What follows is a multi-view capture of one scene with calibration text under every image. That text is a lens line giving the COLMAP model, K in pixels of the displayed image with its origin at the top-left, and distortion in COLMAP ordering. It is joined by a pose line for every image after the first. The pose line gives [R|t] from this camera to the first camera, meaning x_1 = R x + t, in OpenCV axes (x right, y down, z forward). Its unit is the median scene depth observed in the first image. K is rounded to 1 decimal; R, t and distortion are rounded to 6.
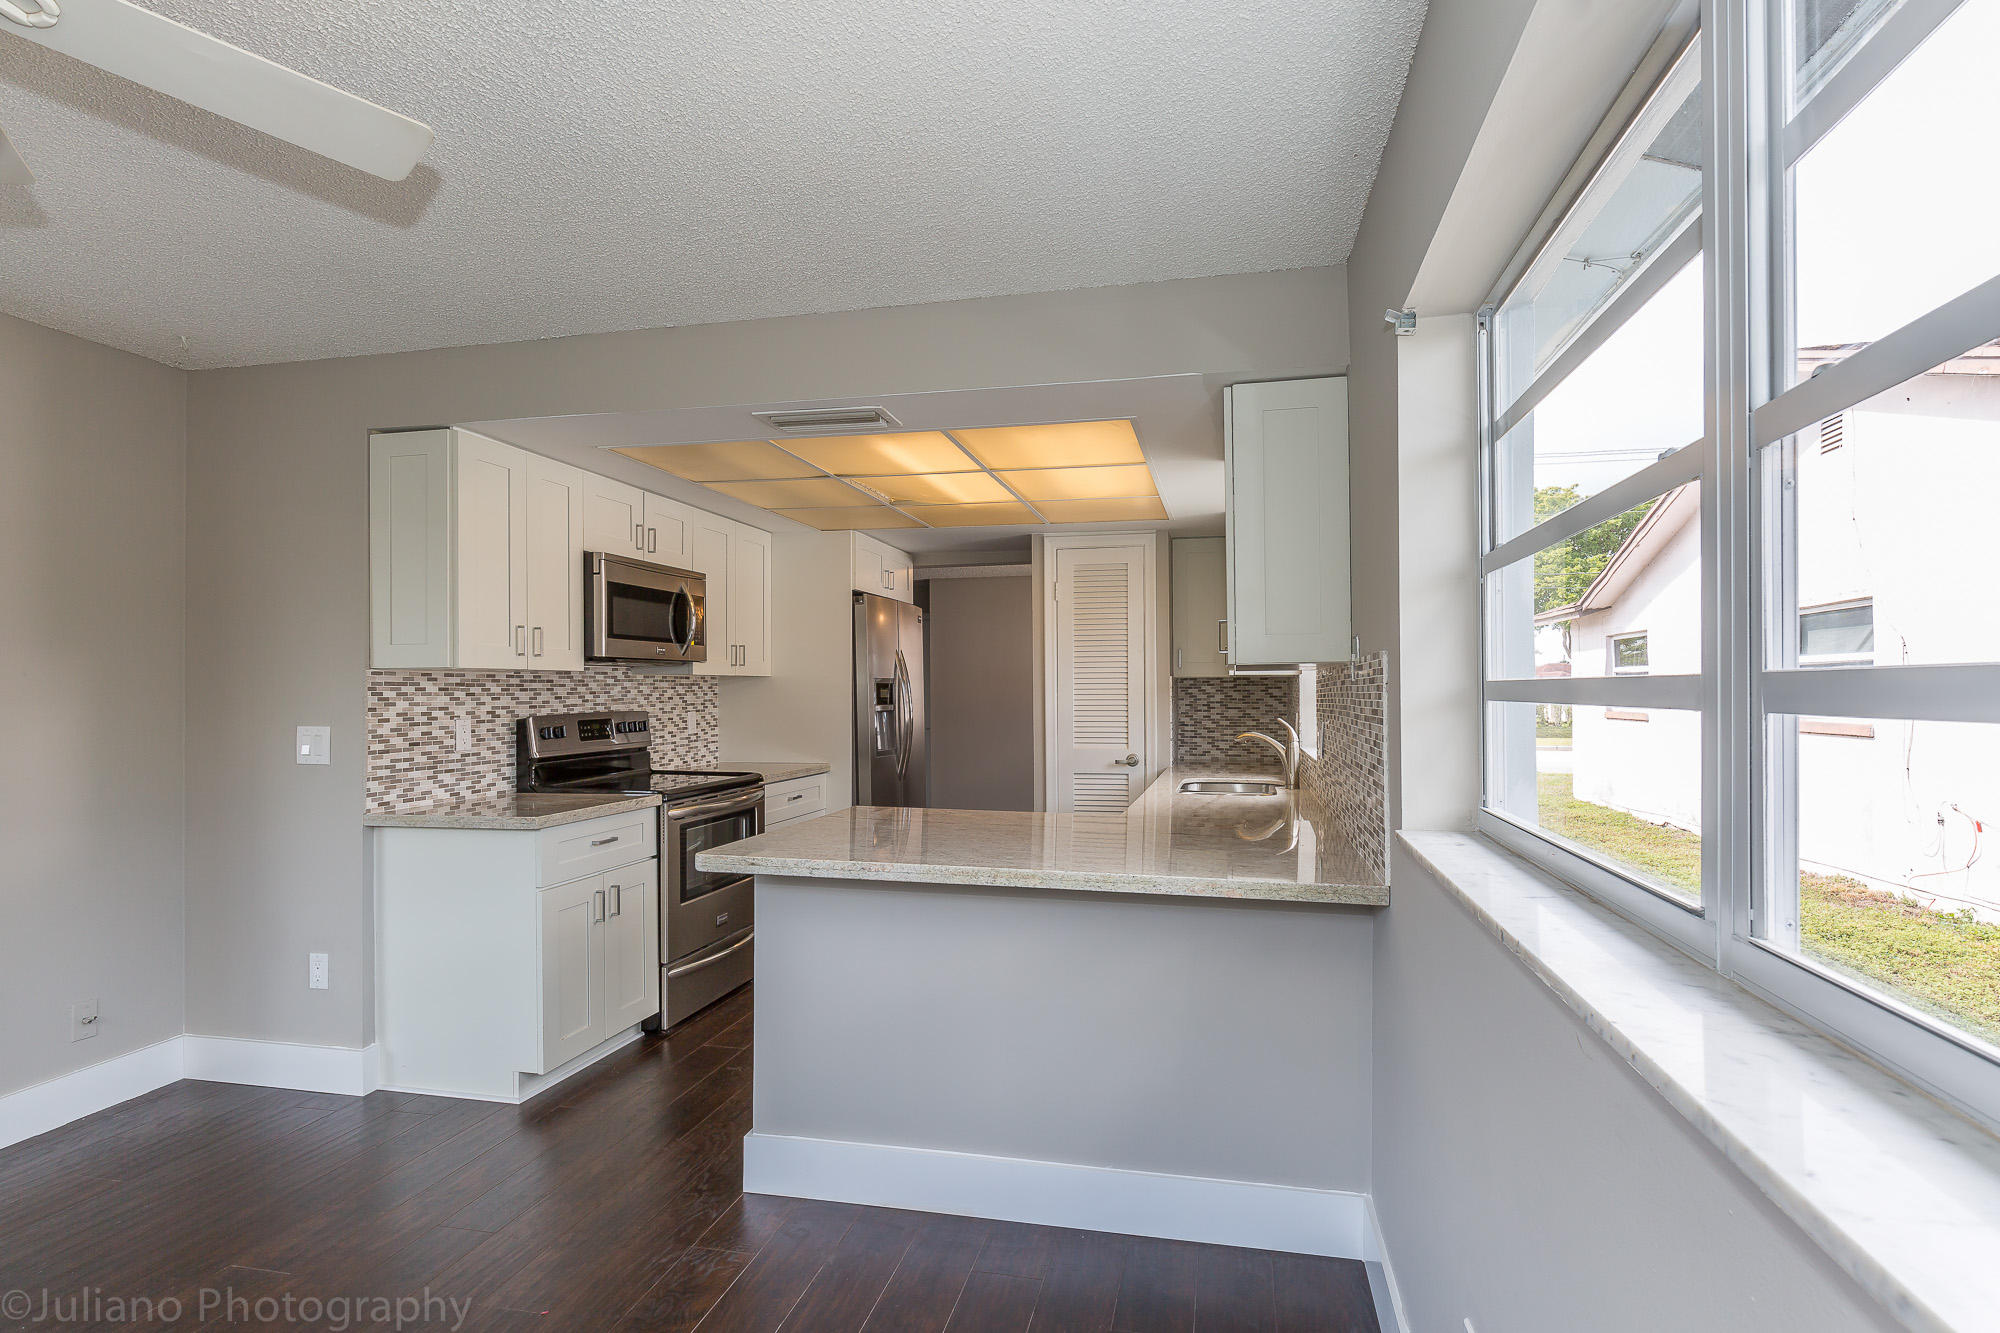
lens RADIAL K [[1031.6, 0, 985.3], [0, 1031.6, 696.7], [0, 0, 1]] dist [0.015812, -0.003232]
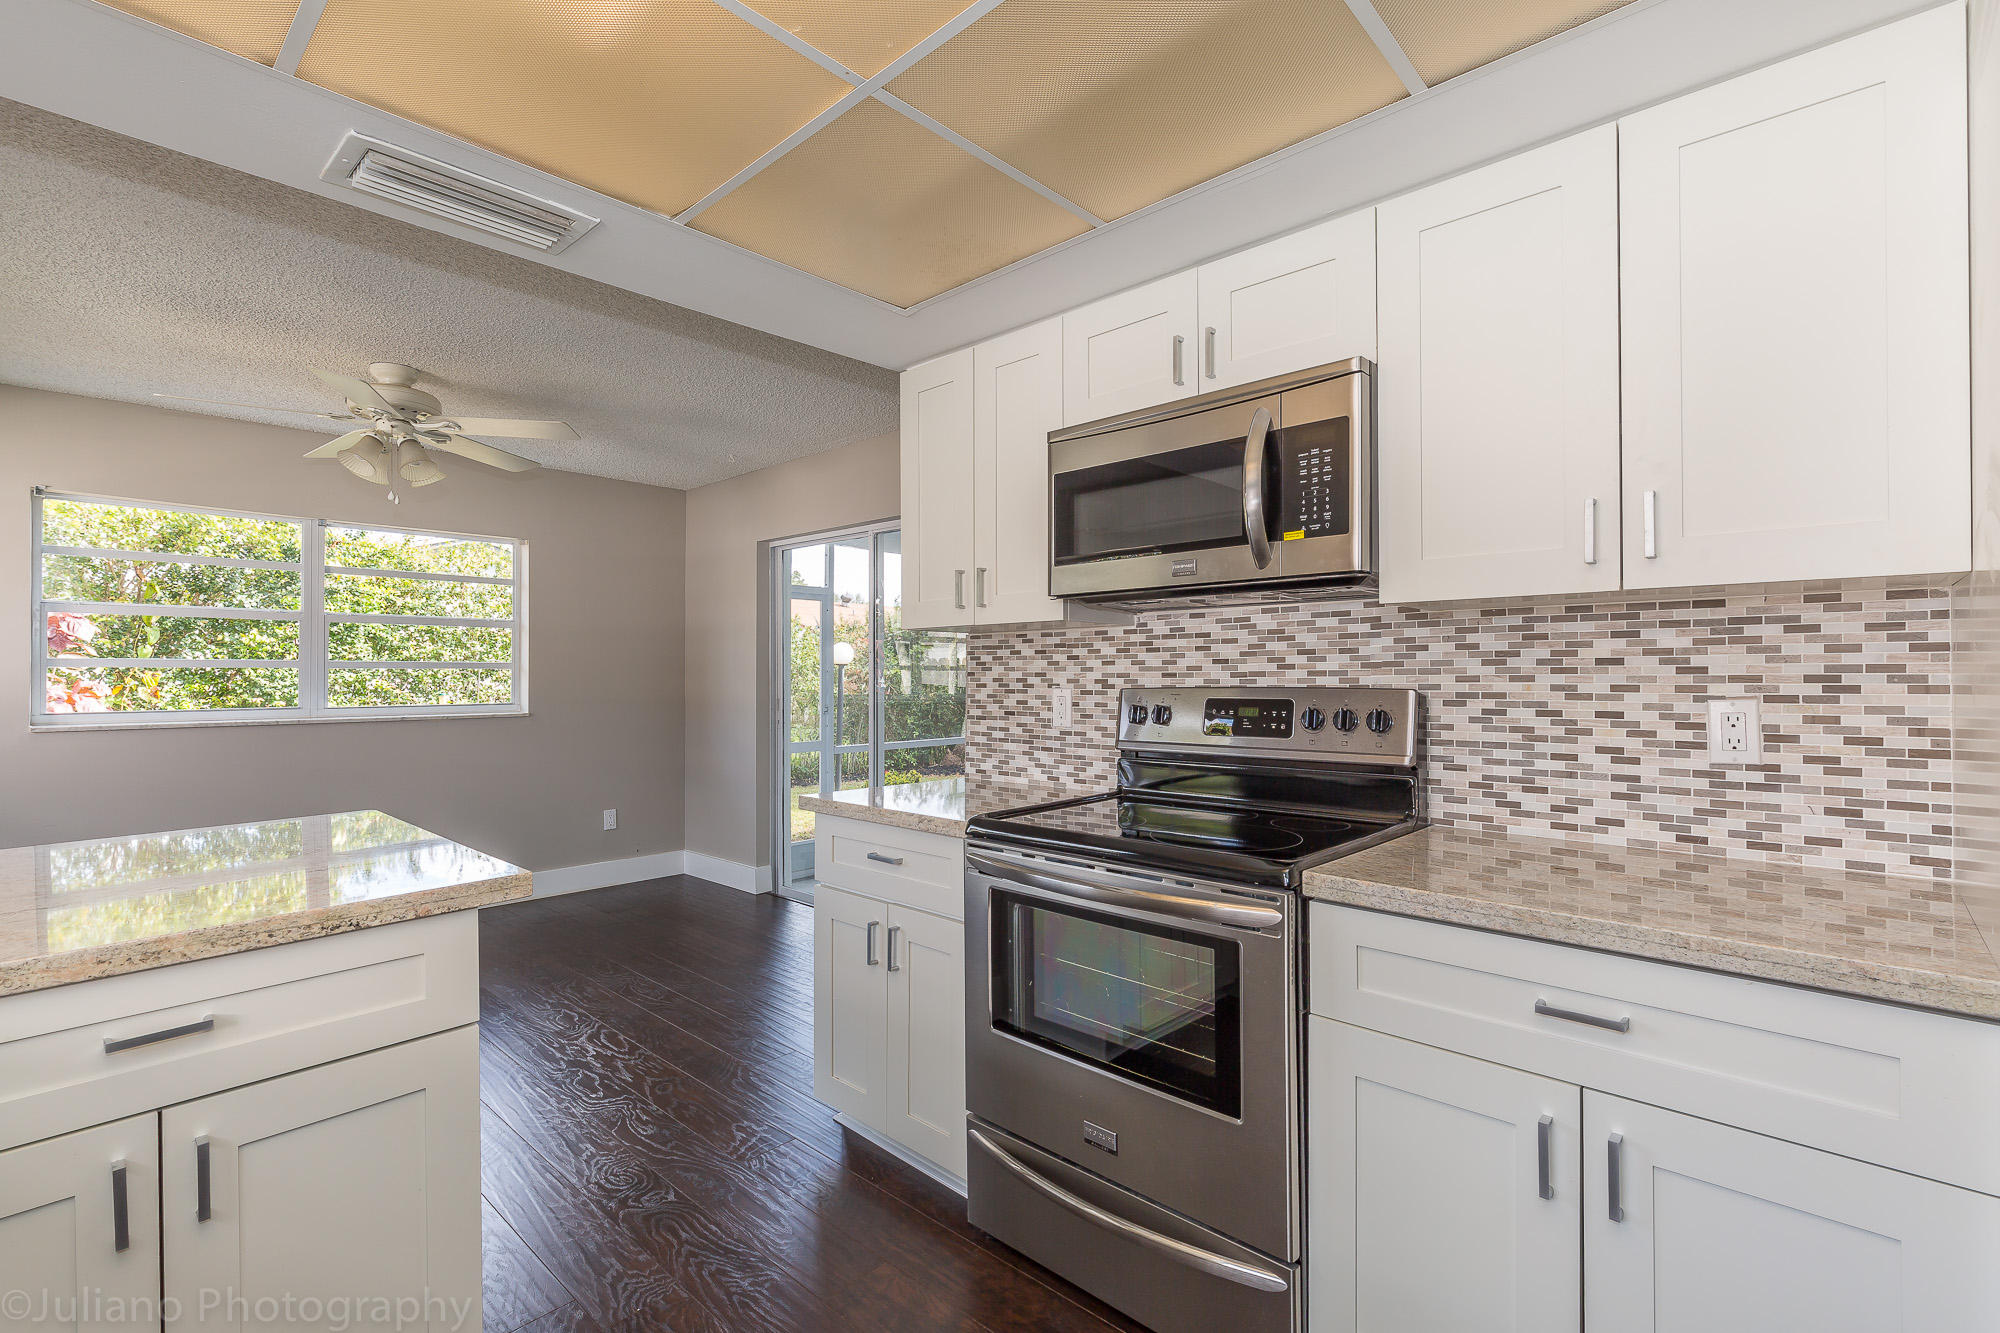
lens RADIAL K [[905.6, 0, 1003.9], [0, 905.6, 669.4], [0, 0, 1]] dist [0.003004, -0.000316]
pose [[-0.487373, 0.003893, -0.873185, 0.140314], [0.000604, 0.999991, 0.004121, 0.004261], [0.873194, 0.001481, -0.487371, 1.346727]]
